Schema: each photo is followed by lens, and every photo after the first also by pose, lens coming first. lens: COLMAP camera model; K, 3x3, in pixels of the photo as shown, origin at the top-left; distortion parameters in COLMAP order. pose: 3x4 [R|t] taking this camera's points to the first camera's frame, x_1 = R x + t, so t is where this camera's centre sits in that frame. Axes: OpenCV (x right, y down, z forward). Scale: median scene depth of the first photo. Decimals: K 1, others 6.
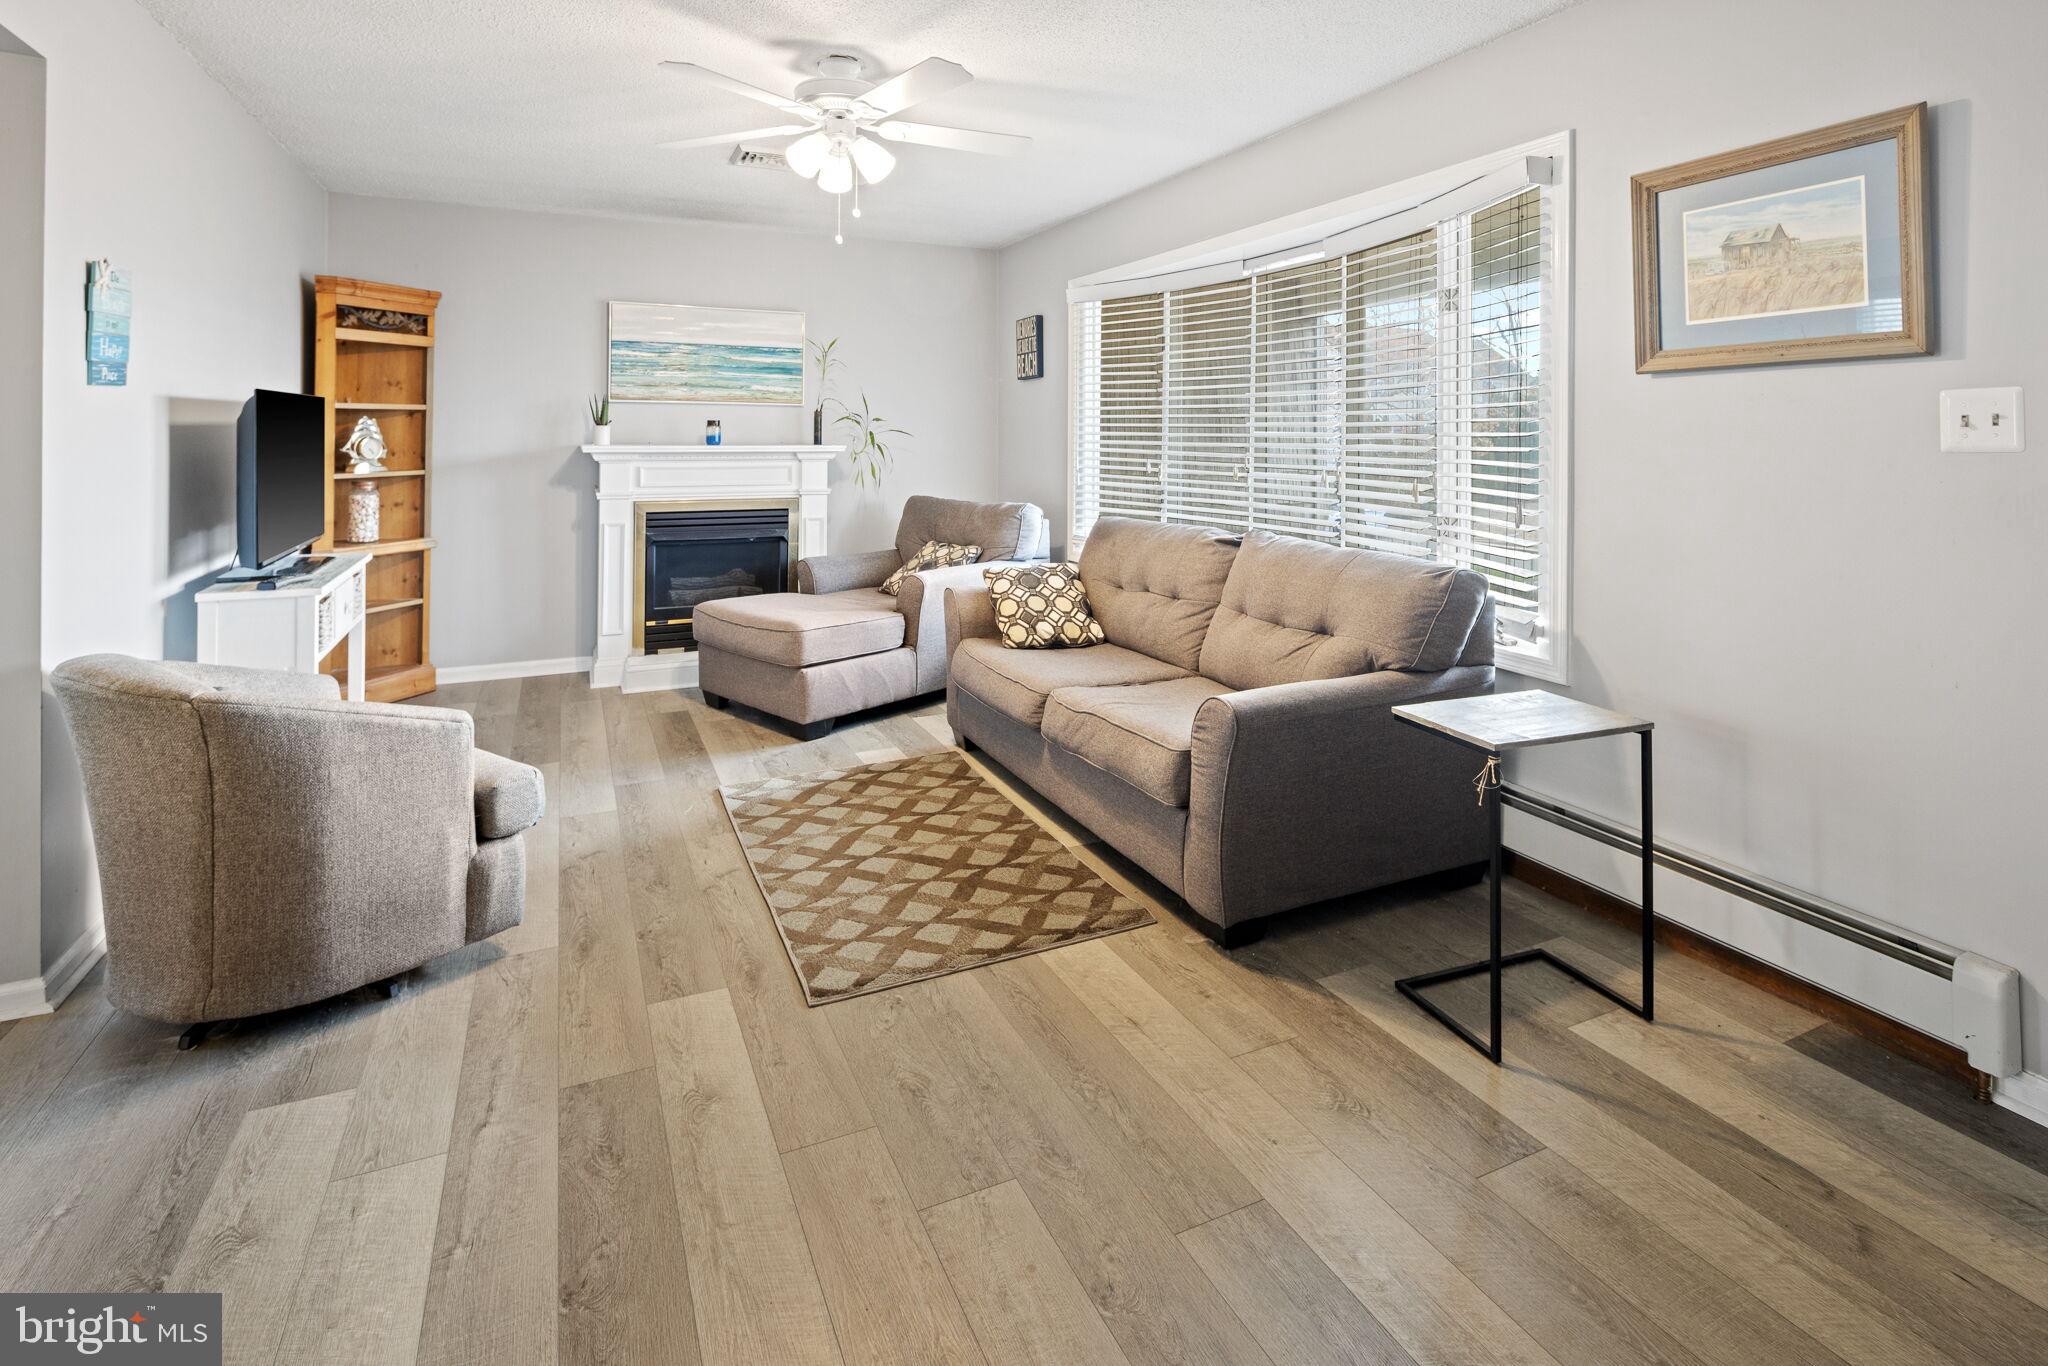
lens RADIAL K [[1005.9, 0, 1026.4], [0, 1005.9, 427.2], [0, 0, 1]] dist [0.002243, -0.002260]
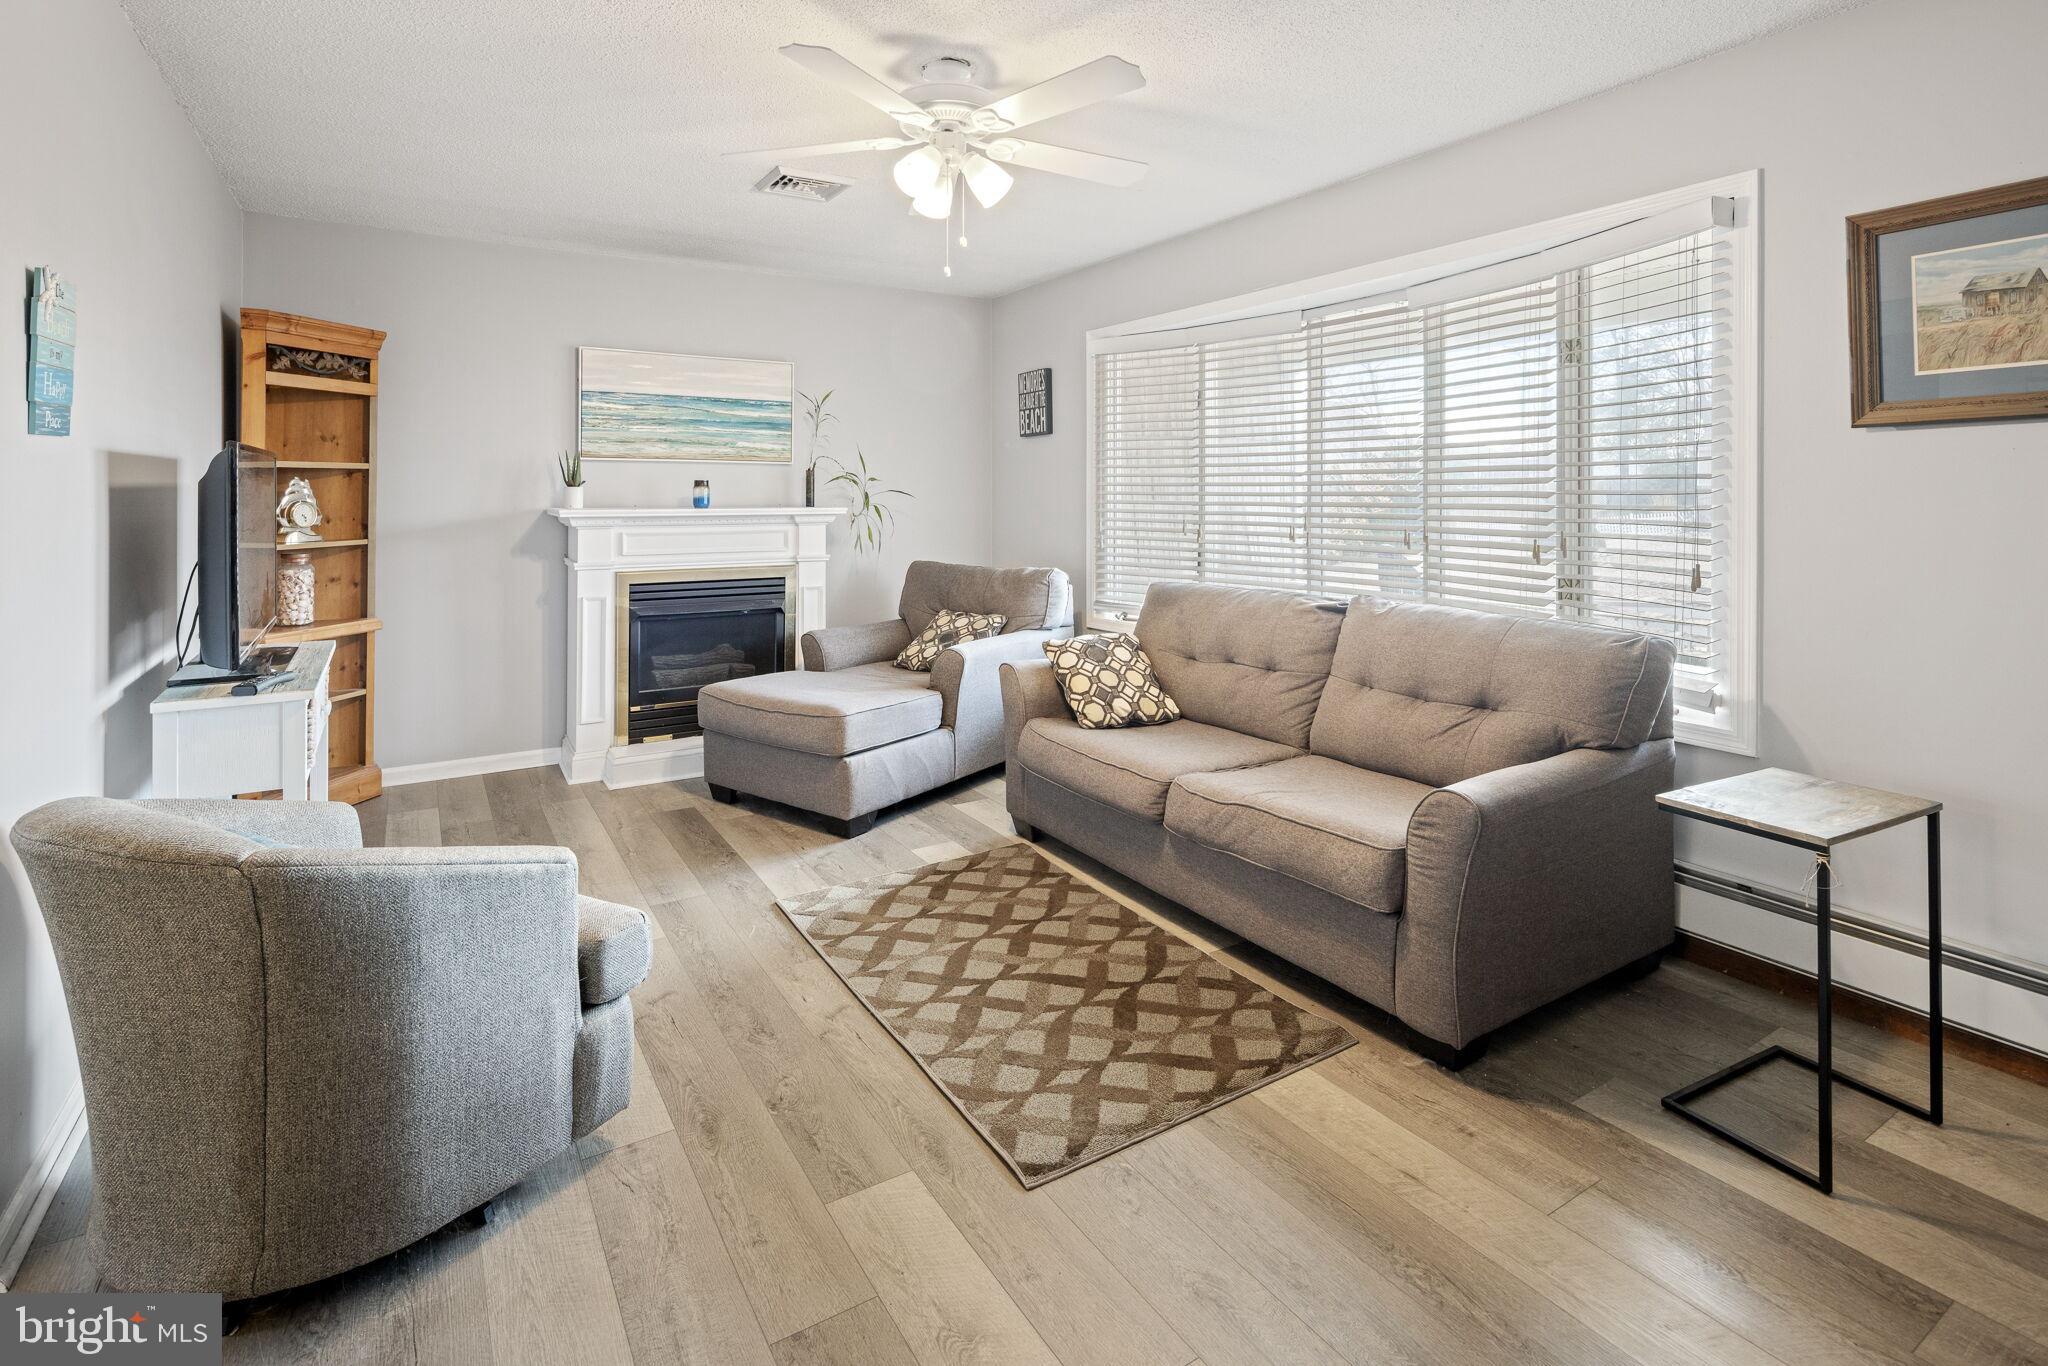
lens RADIAL K [[994.7, 0, 1027.6], [0, 994.7, 490.5], [0, 0, 1]] dist [0.001002, -0.001642]
pose [[0.992361, -0.004028, 0.123304, -0.227264], [0.003601, 0.999987, 0.003689, -0.000044], [-0.123317, -0.003216, 0.992362, 0.139754]]
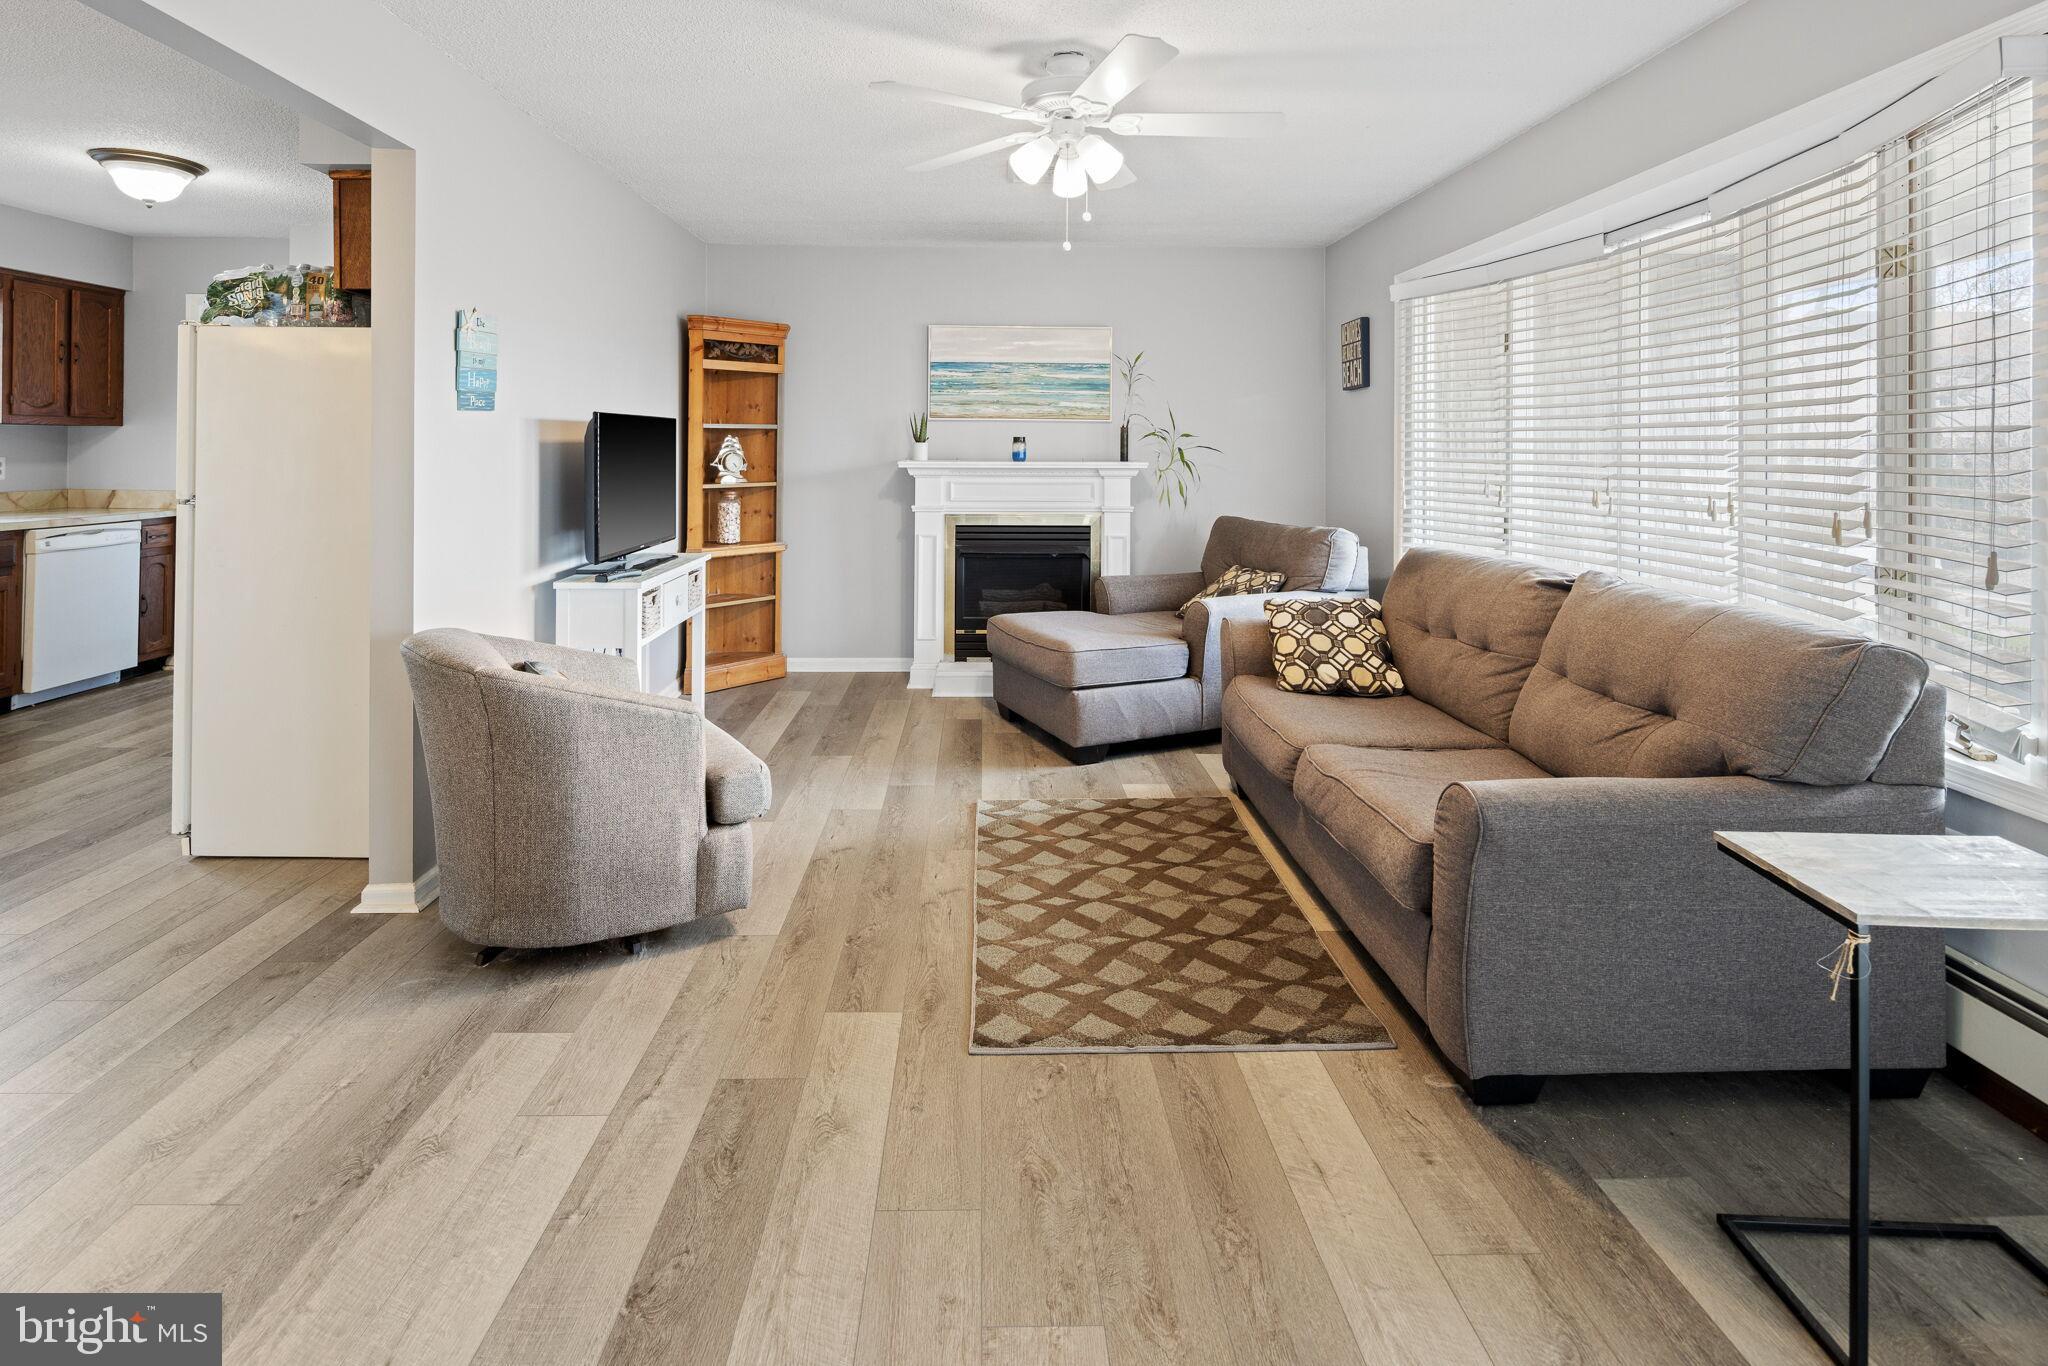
lens RADIAL K [[1003.8, 0, 999.3], [0, 1003.8, 444.7], [0, 0, 1]] dist [0.008789, -0.006632]
pose [[0.914998, -0.001932, -0.403455, 0.140684], [0.002139, 0.999998, 0.000061, 0.001482], [0.403454, -0.000918, 0.915000, 0.104647]]
